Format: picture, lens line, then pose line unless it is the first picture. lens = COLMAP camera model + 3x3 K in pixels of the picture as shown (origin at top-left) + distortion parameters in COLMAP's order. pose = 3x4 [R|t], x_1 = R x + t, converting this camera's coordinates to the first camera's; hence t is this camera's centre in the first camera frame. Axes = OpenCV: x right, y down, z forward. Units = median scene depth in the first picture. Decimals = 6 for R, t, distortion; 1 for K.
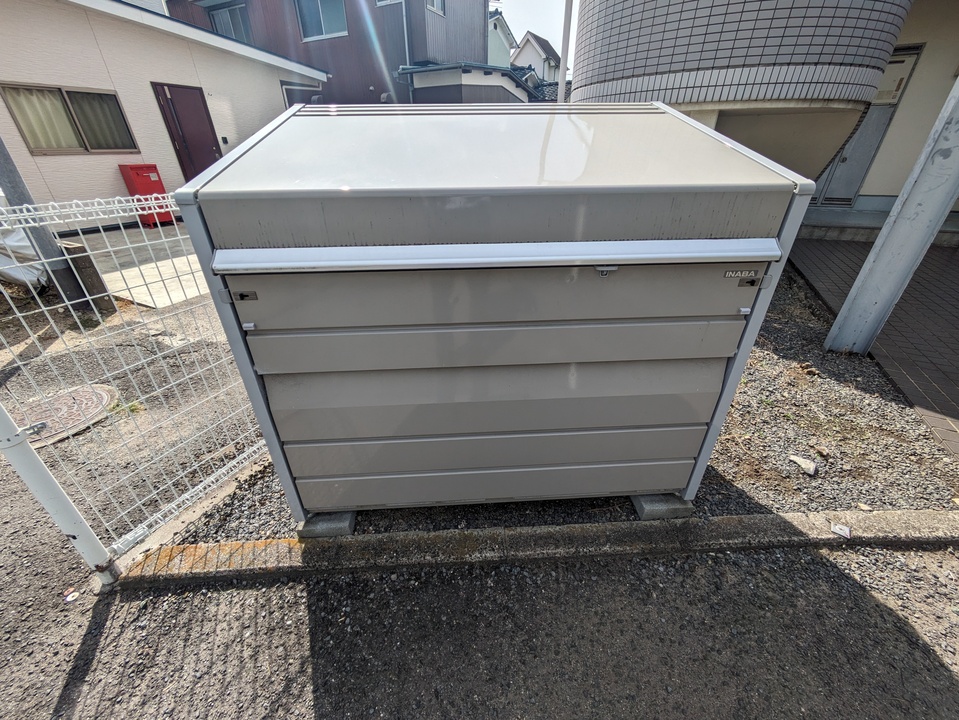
lens RADIAL K [[379.4, 0, 475.6], [0, 379.4, 361.2], [0, 0, 1]] dist [0.000573, 0.000155]
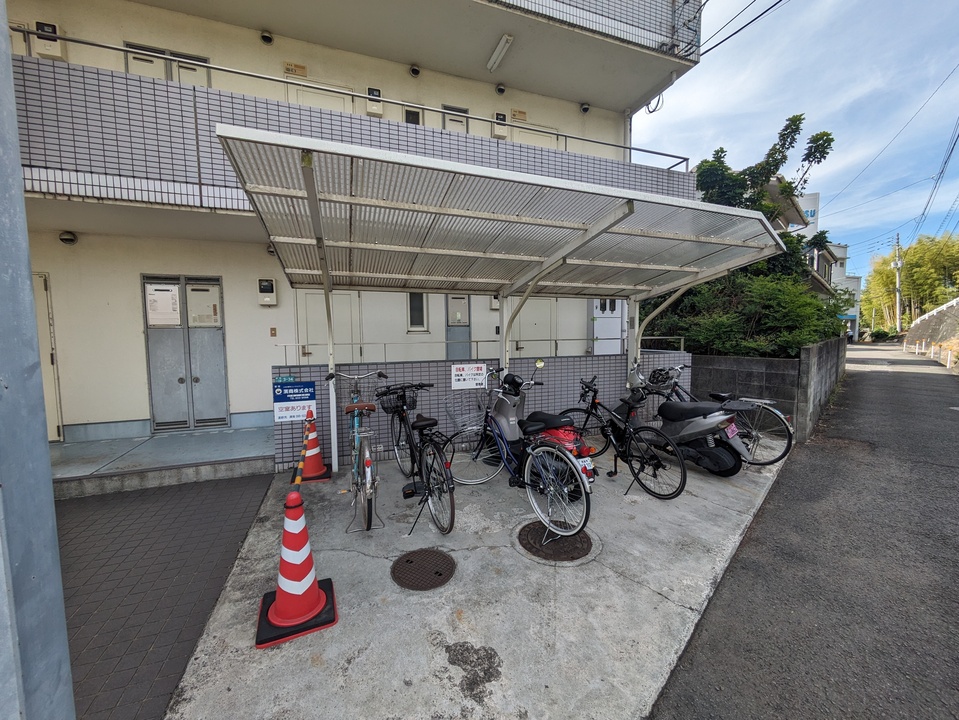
lens RADIAL K [[381.4, 0, 479.5], [0, 381.4, 360.0], [0, 0, 1]] dist [-0.000053, 0.000039]
pose [[0.709583, -0.047033, 0.703050, 1.945253], [0.351655, 0.888267, -0.295499, -0.207800], [-0.610599, 0.456913, 0.646839, 0.061194]]
